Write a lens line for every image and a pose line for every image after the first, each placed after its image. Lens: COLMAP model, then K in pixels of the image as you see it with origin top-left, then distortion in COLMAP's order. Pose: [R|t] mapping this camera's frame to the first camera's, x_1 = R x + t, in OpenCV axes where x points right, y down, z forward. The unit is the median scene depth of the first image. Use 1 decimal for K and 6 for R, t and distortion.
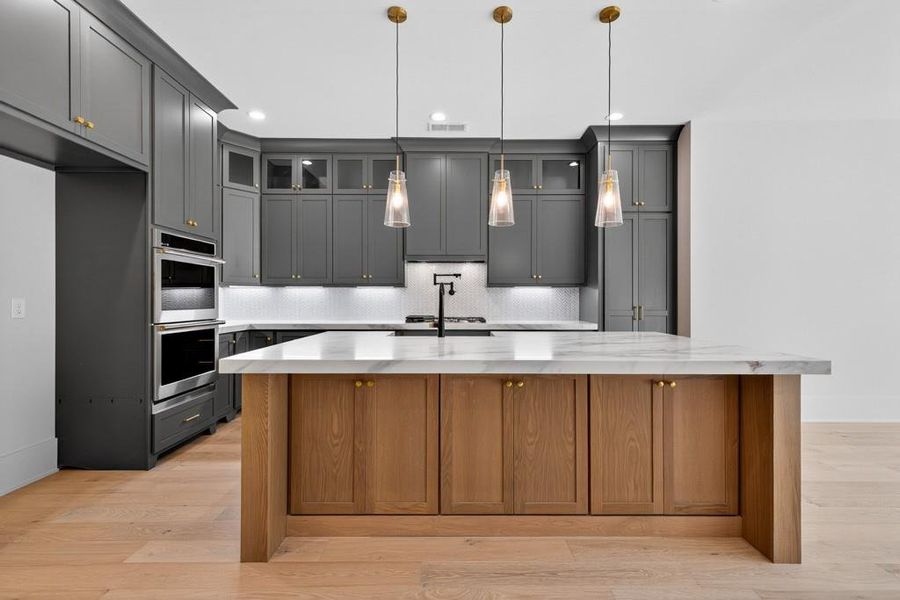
lens RADIAL K [[390.2, 0, 452.0], [0, 390.2, 301.6], [0, 0, 1]] dist [0.003199, 0.000628]
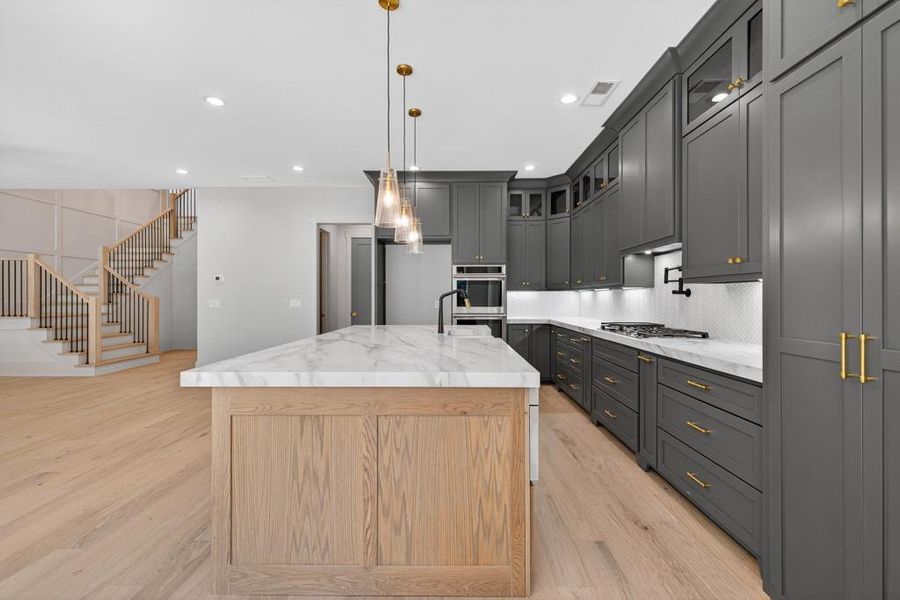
lens RADIAL K [[390.2, 0, 449.4], [0, 390.2, 298.5], [0, 0, 1]] dist [0.003199, 0.000628]
pose [[-0.022597, 0.003941, -0.999737, 0.835723], [0.001929, 0.999991, 0.003898, -0.020668], [0.999743, -0.001840, -0.022605, 0.722432]]
